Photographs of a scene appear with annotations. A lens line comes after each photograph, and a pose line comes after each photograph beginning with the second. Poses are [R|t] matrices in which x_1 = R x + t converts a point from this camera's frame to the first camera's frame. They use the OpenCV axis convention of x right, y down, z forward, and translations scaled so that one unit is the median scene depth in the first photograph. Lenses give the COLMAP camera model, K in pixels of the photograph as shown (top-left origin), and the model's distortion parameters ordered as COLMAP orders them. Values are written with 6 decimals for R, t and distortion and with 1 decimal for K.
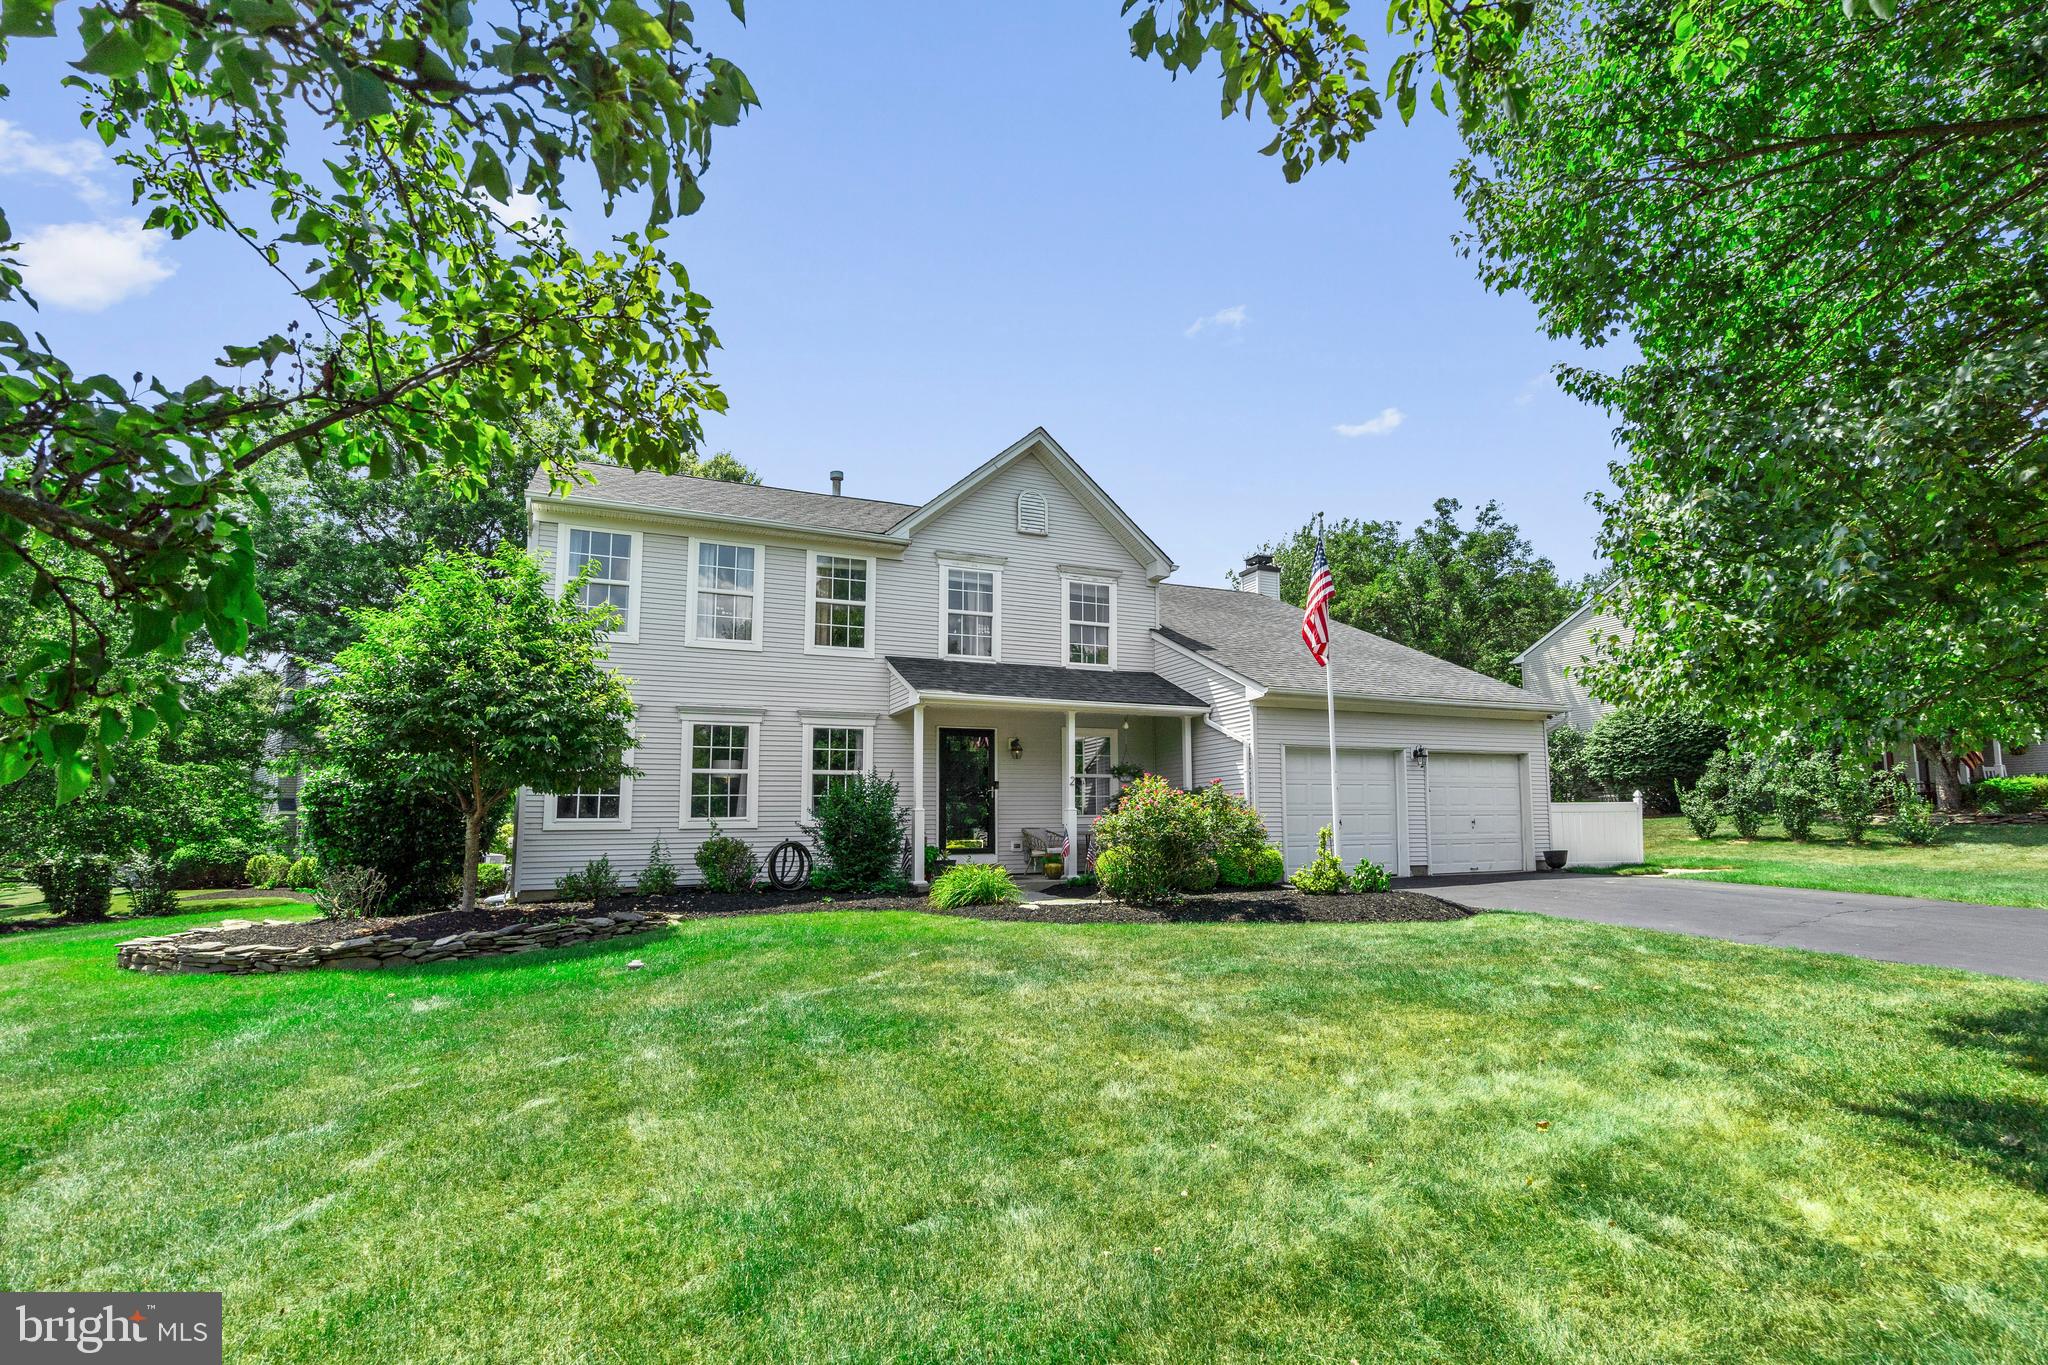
lens RADIAL K [[929.9, 0, 1024.7], [0, 929.9, 778.9], [0, 0, 1]] dist [-0.000805, 0.000126]
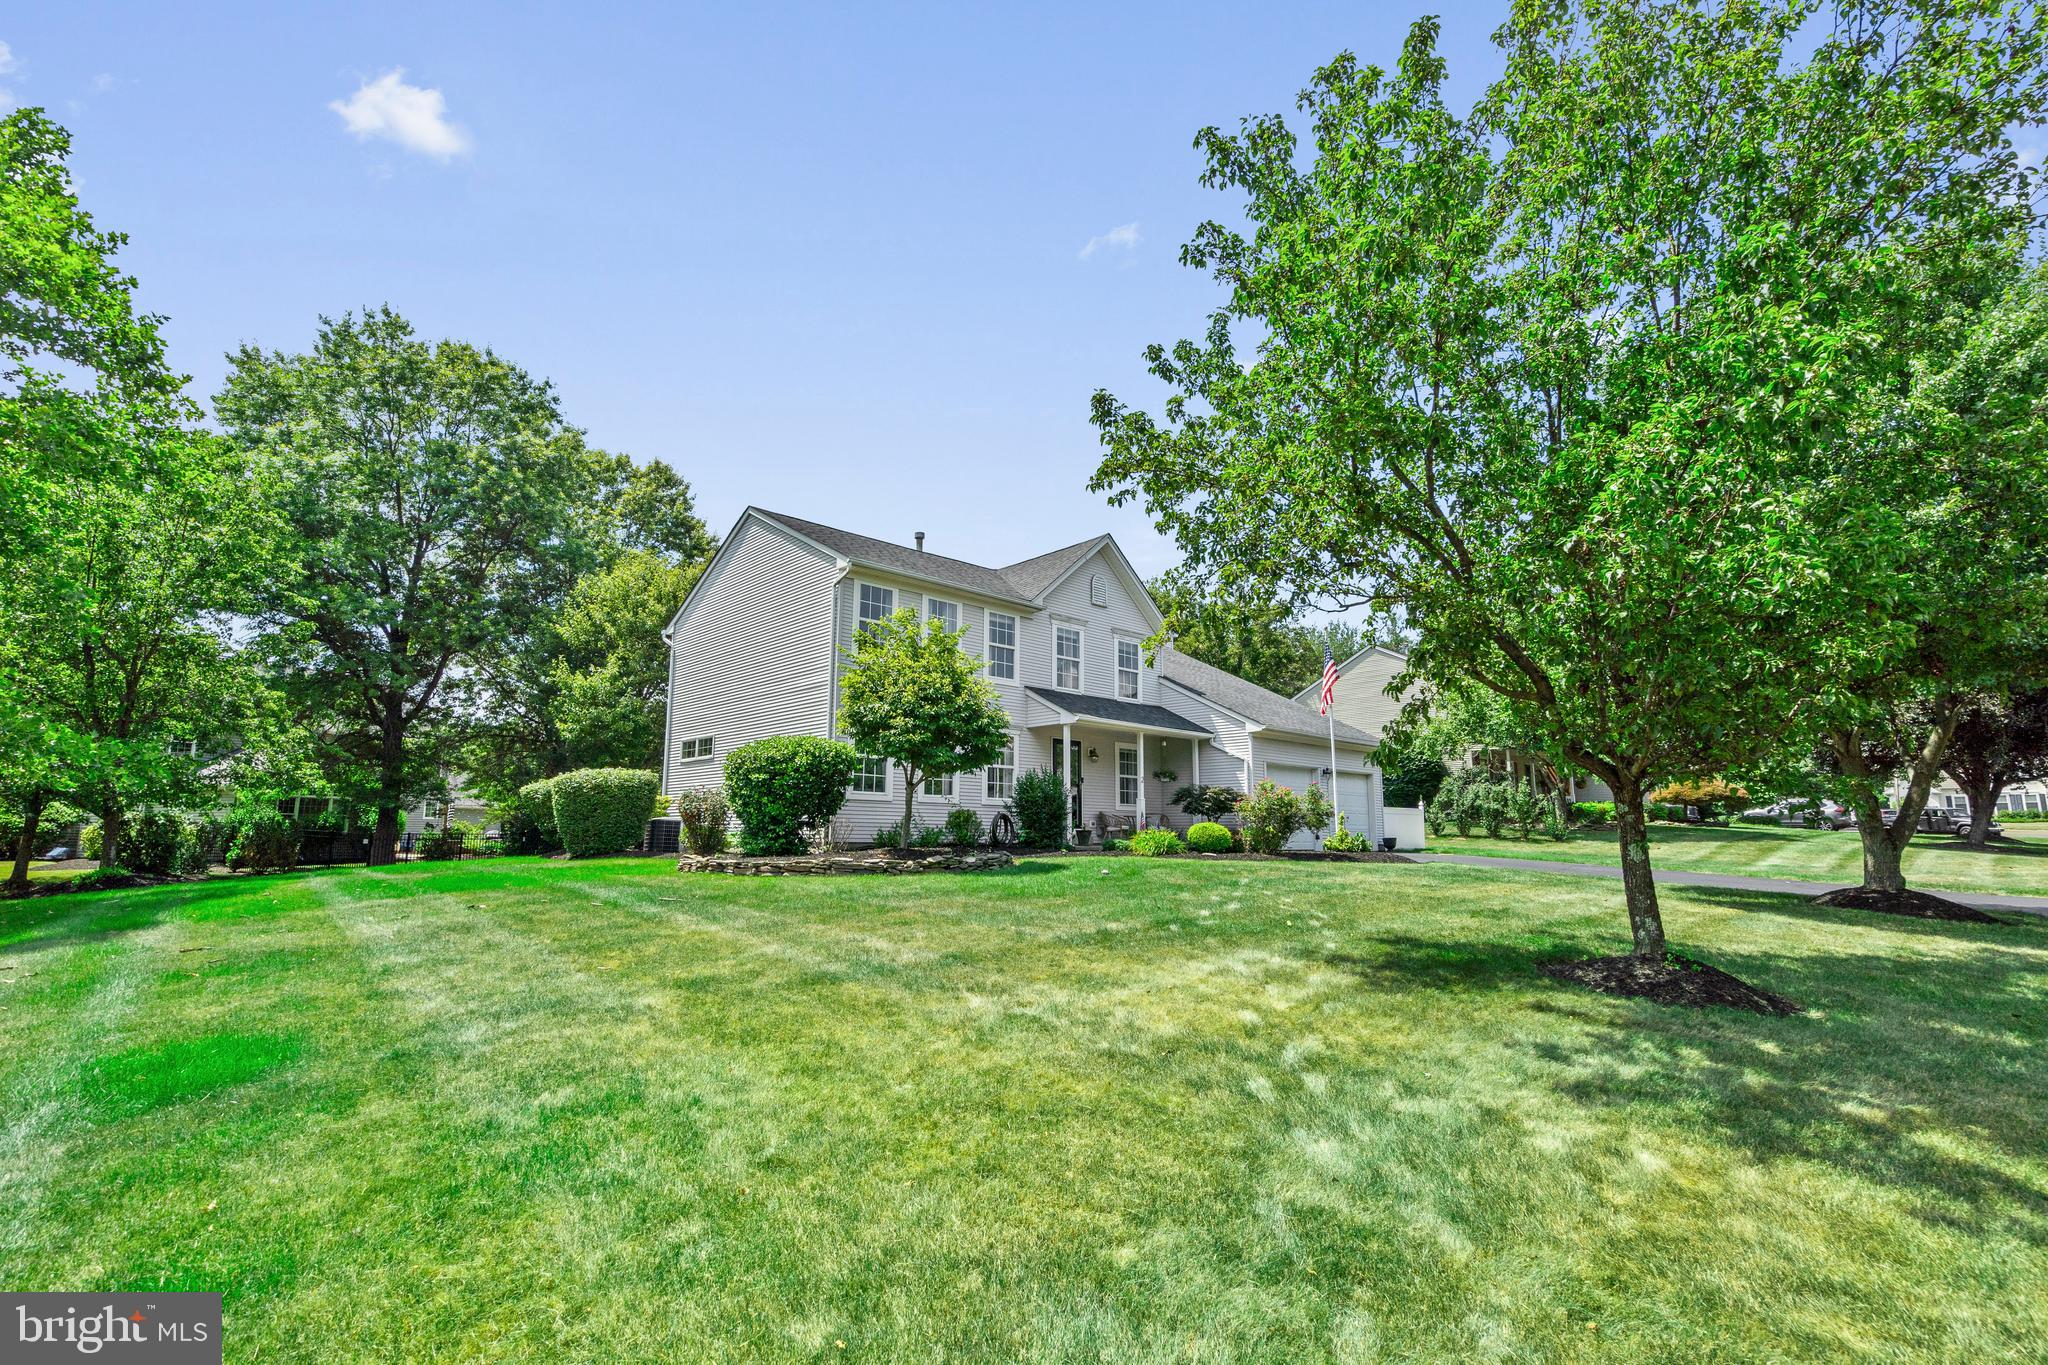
lens RADIAL K [[954.0, 0, 1034.2], [0, 954.0, 684.9], [0, 0, 1]] dist [0.000060, 0.000467]
pose [[0.940749, 0.076075, 0.330461, -0.582190], [-0.042877, 0.993375, -0.106624, 0.020080], [-0.336383, 0.086137, 0.937778, -0.347166]]
